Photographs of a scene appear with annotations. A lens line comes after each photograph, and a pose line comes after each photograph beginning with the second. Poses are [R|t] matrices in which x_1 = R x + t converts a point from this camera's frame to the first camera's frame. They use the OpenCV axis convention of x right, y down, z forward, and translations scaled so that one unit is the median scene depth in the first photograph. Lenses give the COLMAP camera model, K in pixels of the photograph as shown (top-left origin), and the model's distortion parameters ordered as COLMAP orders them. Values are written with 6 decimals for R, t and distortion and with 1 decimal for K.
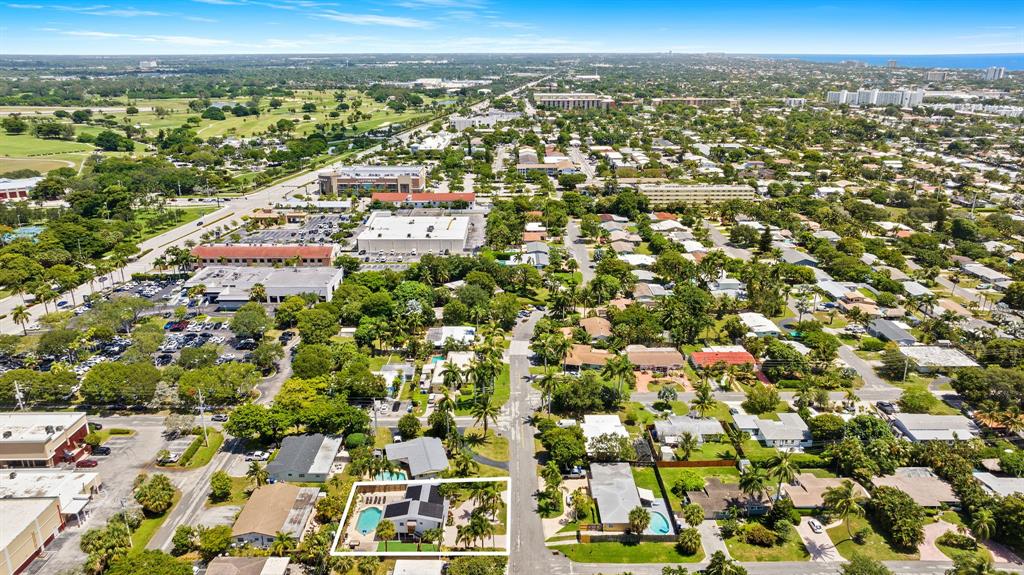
lens RADIAL K [[715.4, 0, 512.0], [0, 715.4, 287.5], [0, 0, 1]] dist [0.002451, 0.001808]
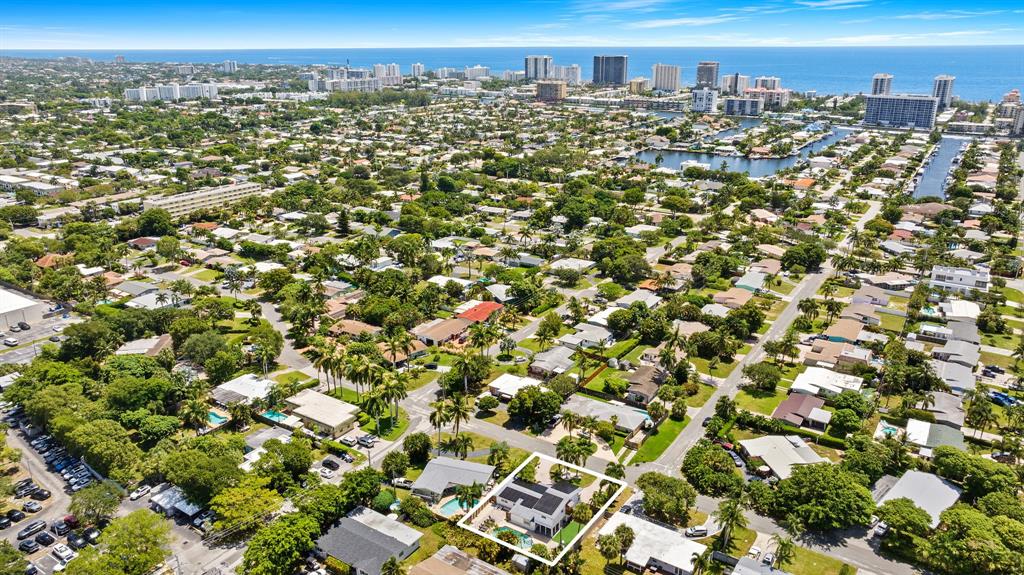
lens RADIAL K [[715.4, 0, 512.0], [0, 715.4, 287.5], [0, 0, 1]] dist [0.002451, 0.001808]
pose [[0.550997, -0.268590, 0.790103, -0.544115], [0.263712, 0.954313, 0.140506, -0.082133], [-0.791744, 0.130941, 0.596654, 0.235895]]
